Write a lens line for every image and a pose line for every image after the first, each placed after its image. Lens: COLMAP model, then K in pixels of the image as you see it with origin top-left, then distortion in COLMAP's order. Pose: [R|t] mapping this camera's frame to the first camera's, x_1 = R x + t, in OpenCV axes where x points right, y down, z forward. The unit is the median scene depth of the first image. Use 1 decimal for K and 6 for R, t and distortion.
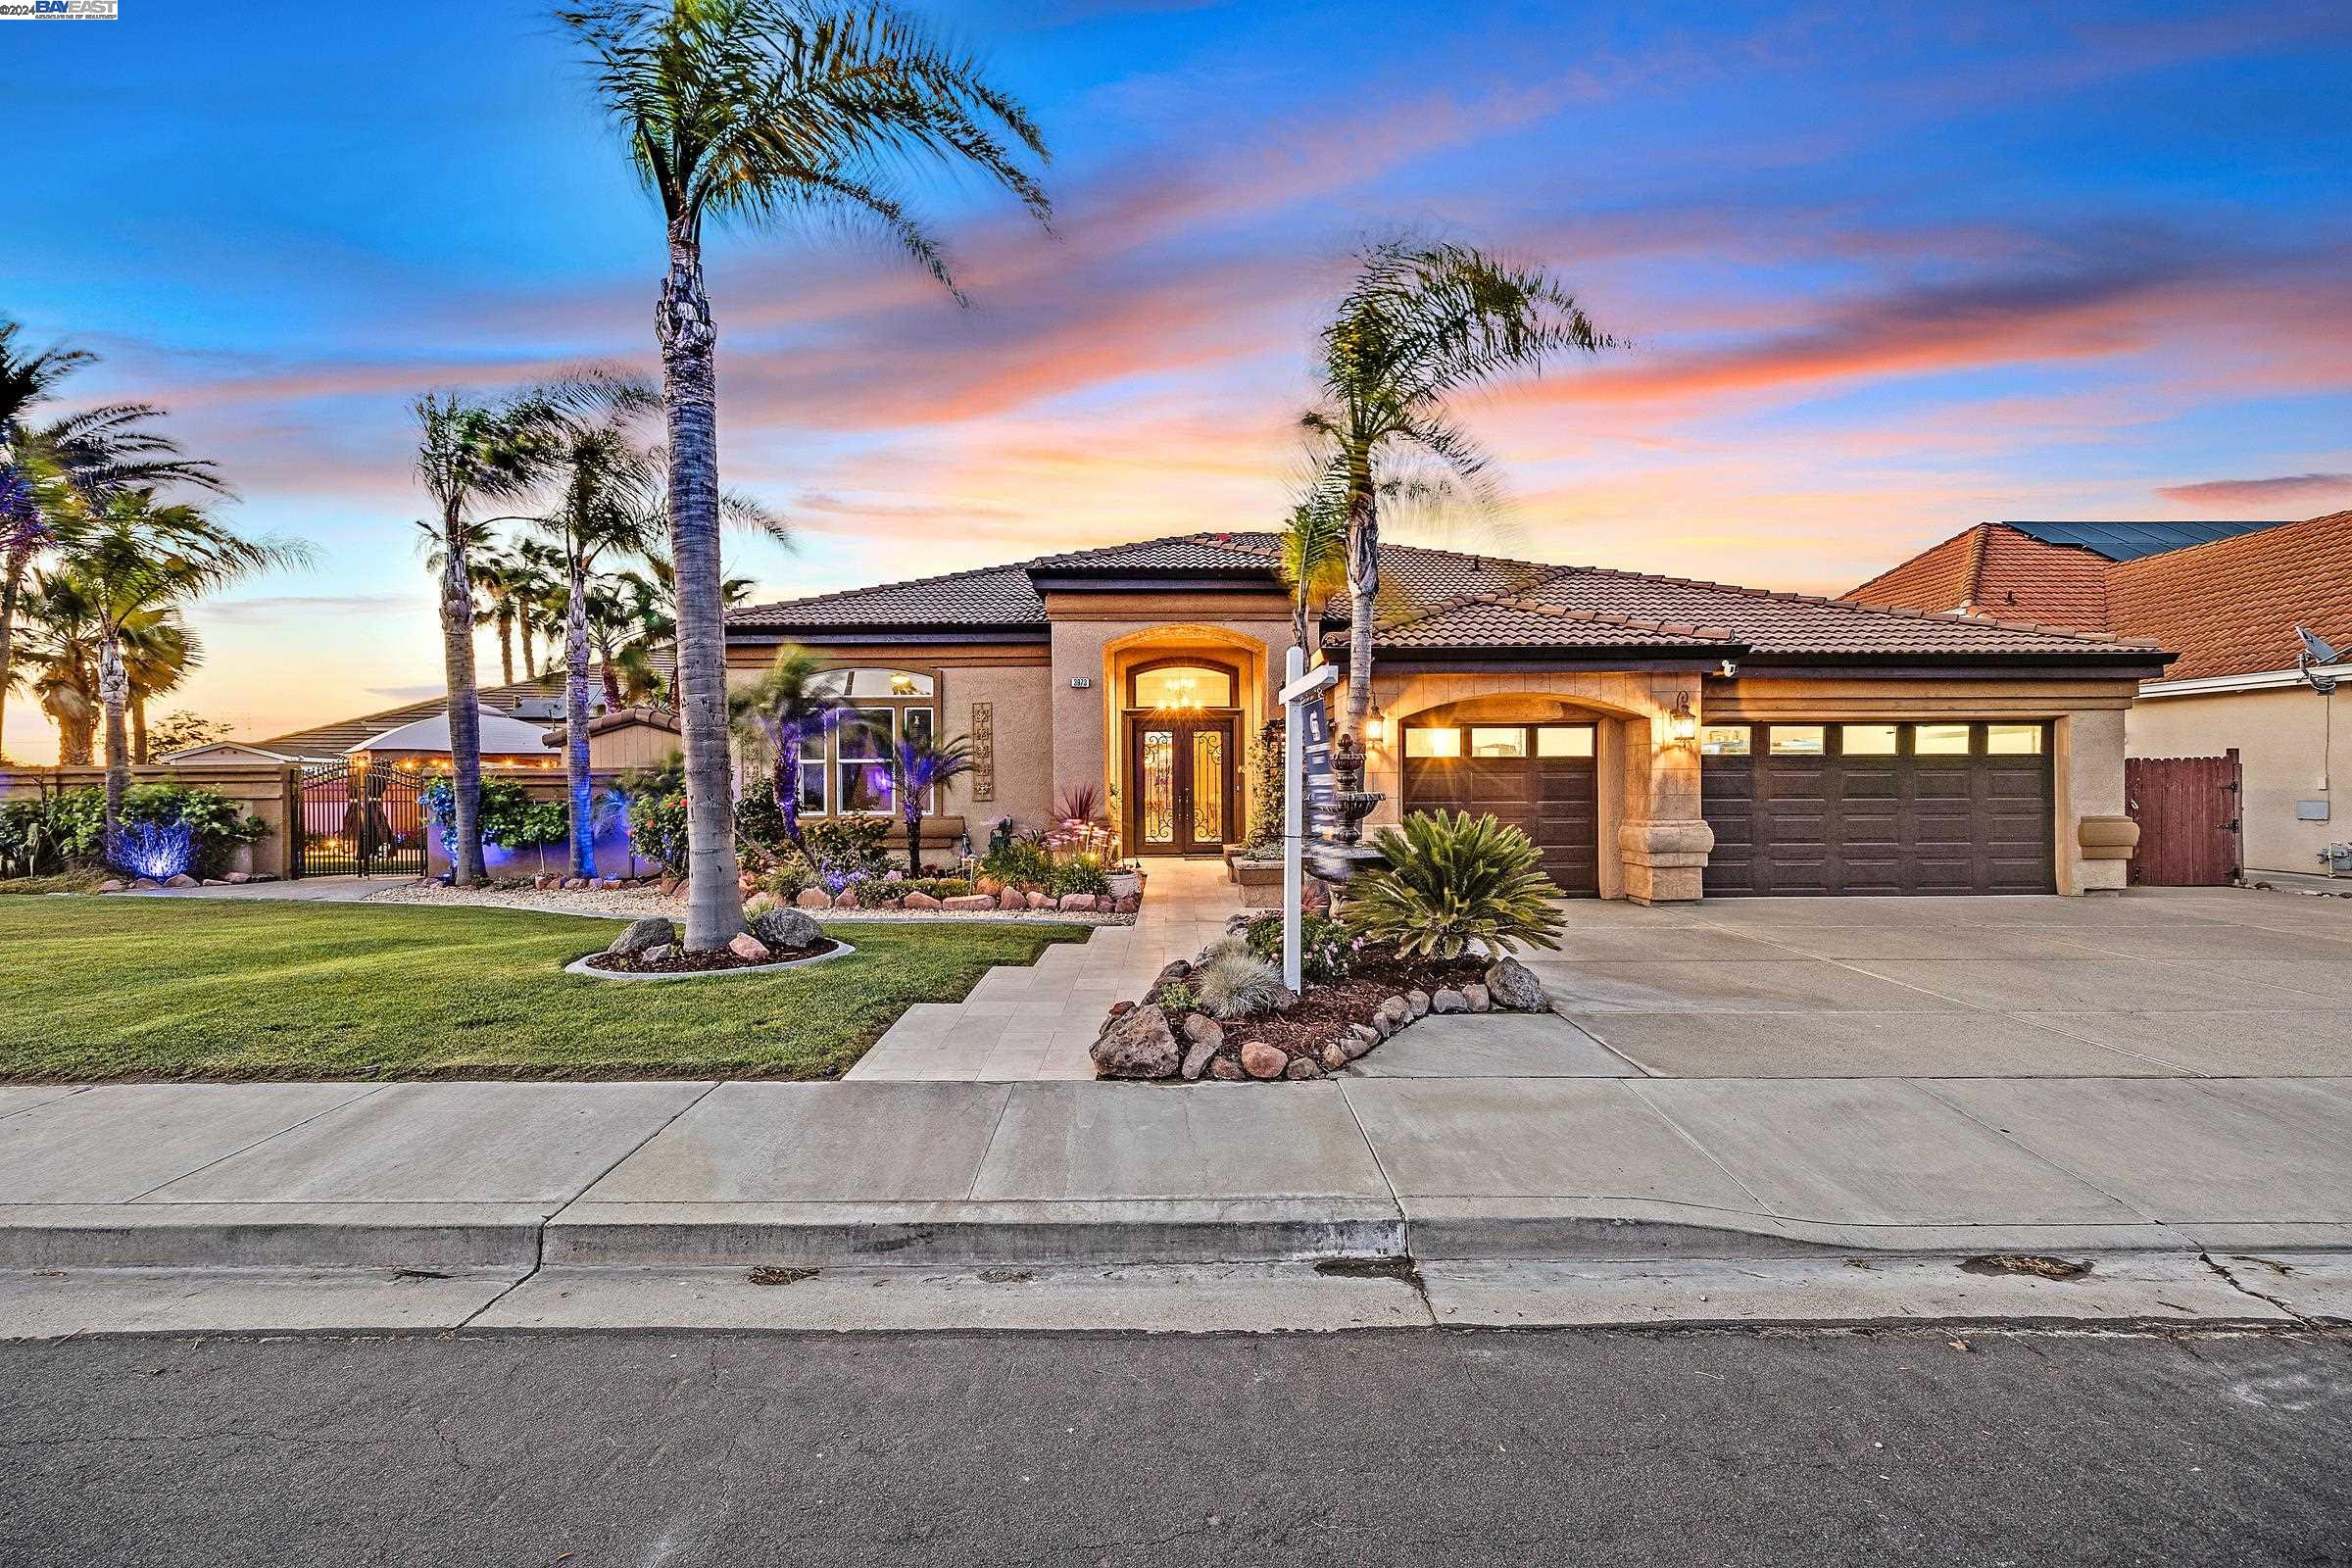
lens RADIAL K [[951.1, 0, 1169.9], [0, 951.1, 796.2], [0, 0, 1]] dist [0.002594, 0.000105]
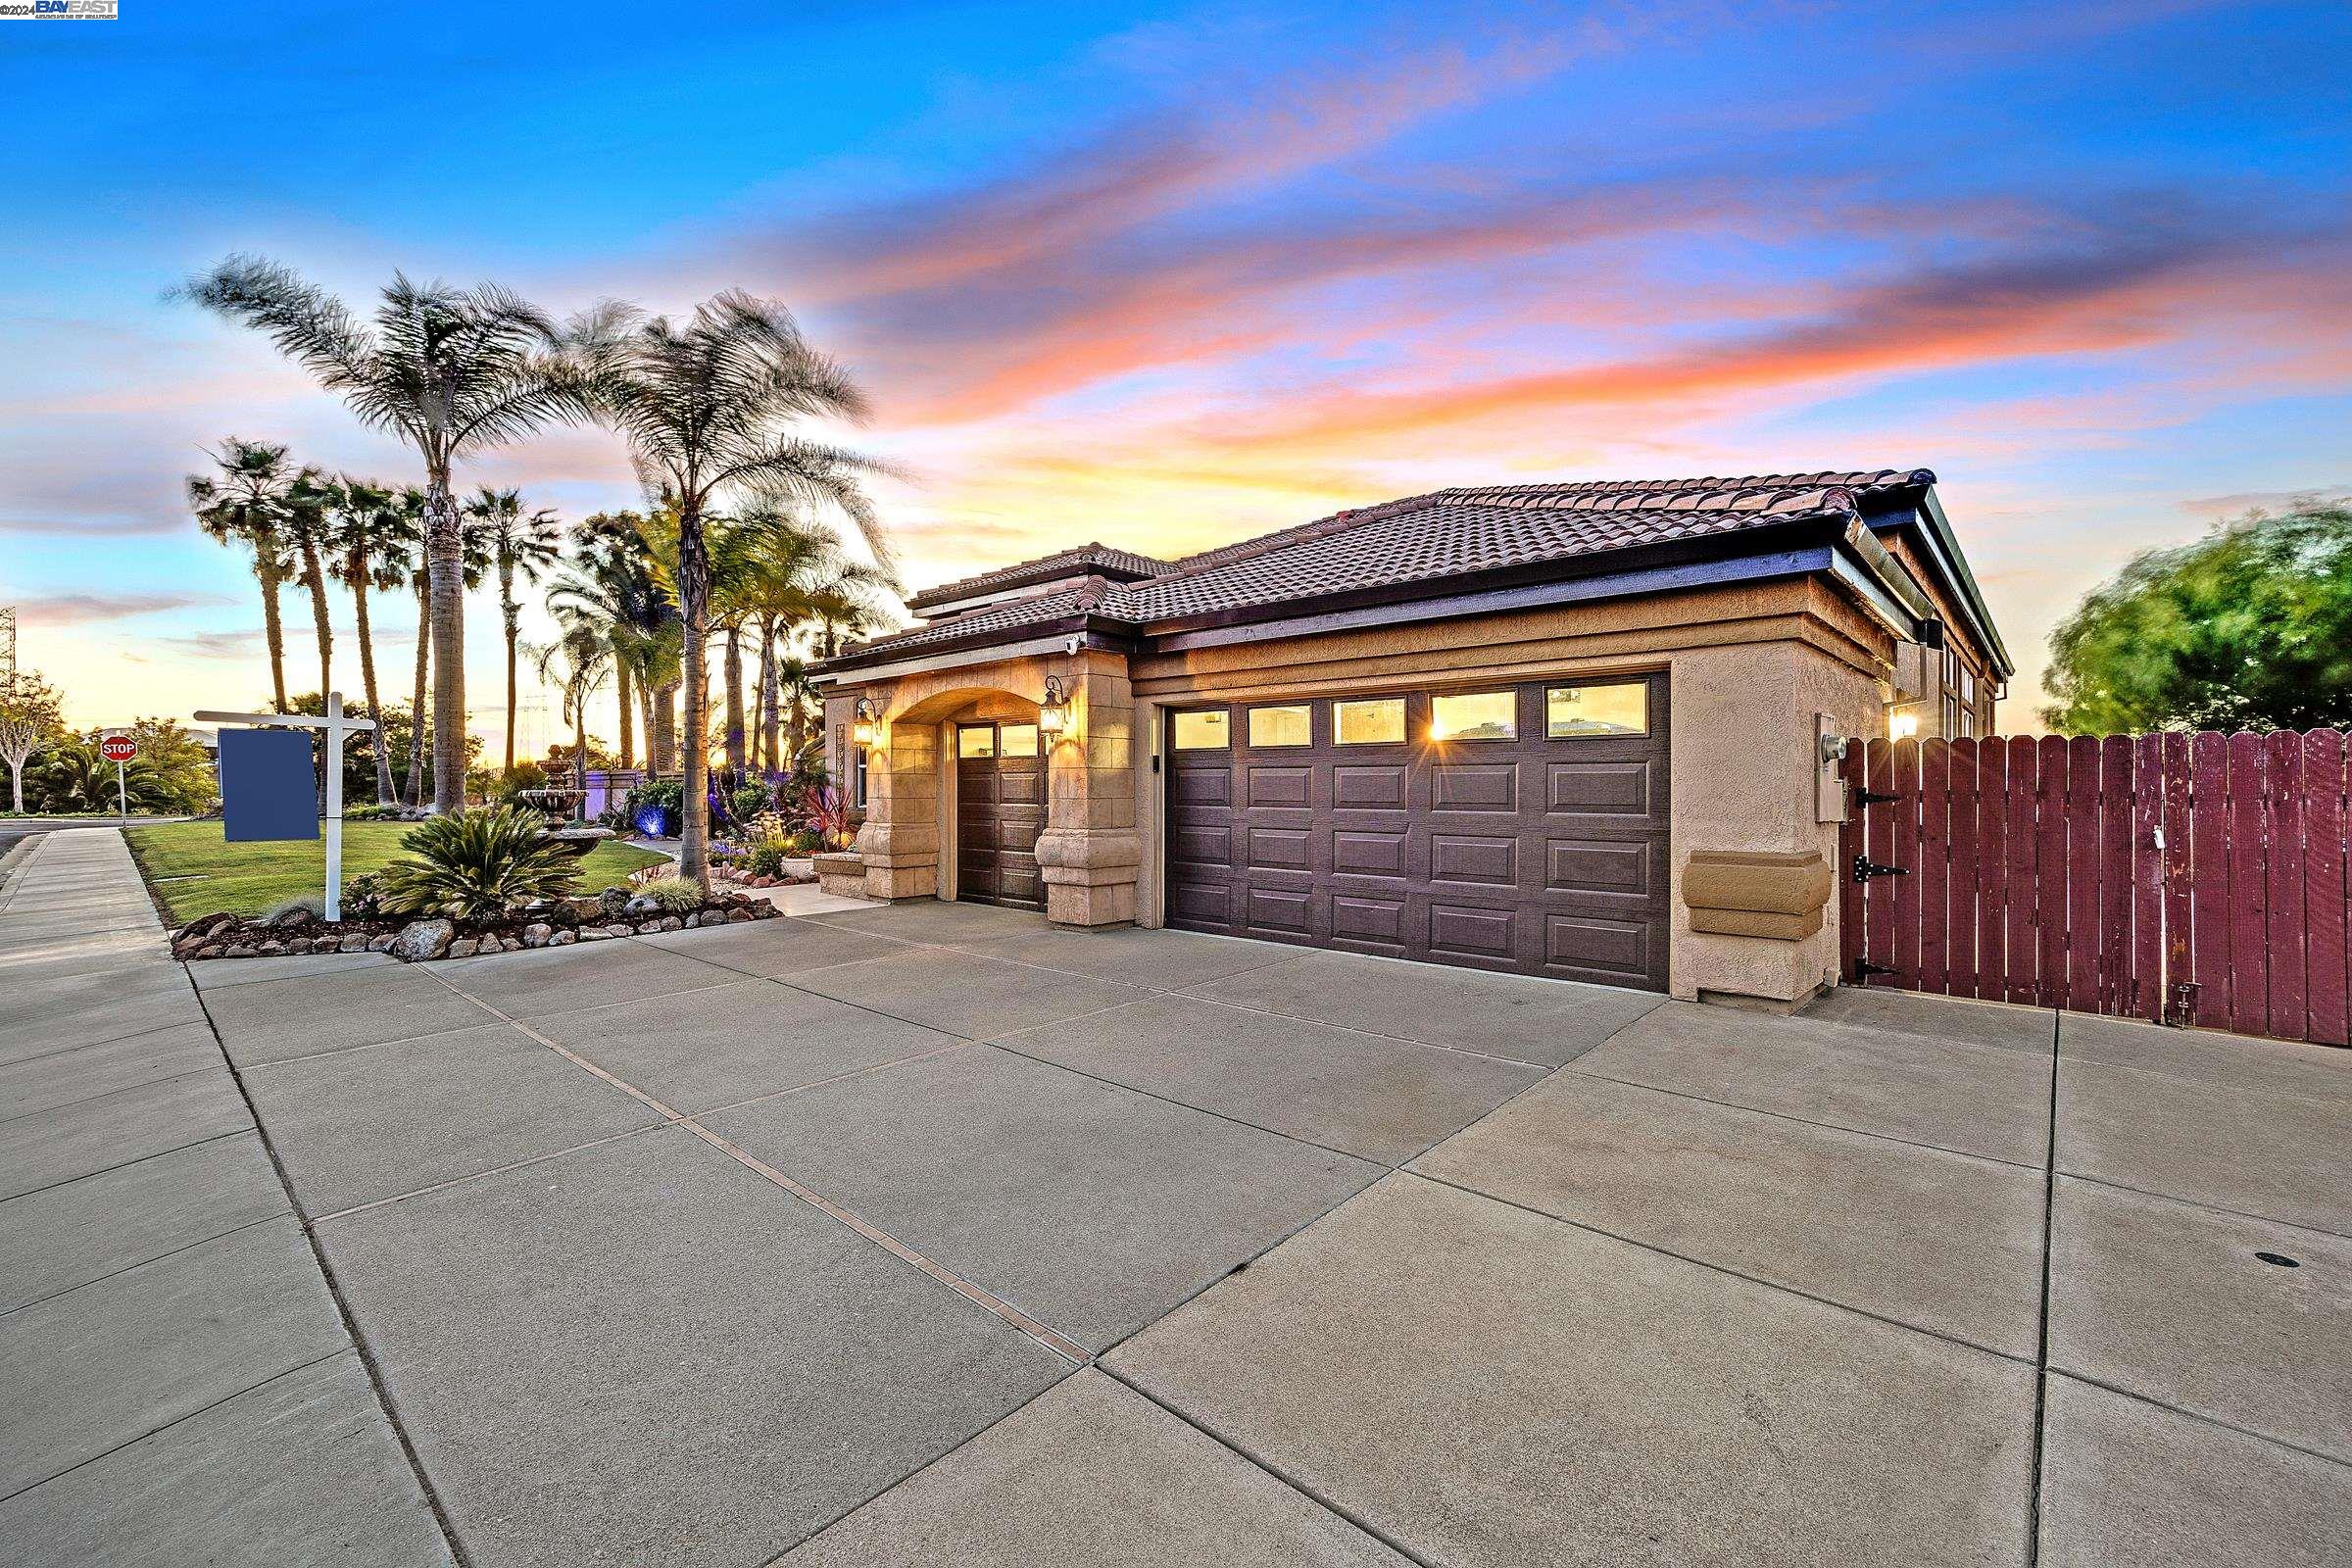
lens RADIAL K [[951.1, 0, 1175.5], [0, 951.1, 783.5], [0, 0, 1]] dist [0.002594, 0.000105]
pose [[0.731663, -0.000838, -0.681666, 1.090848], [0.008569, 0.999932, 0.007968, -0.022018], [0.681612, -0.011671, 0.731620, 0.416547]]
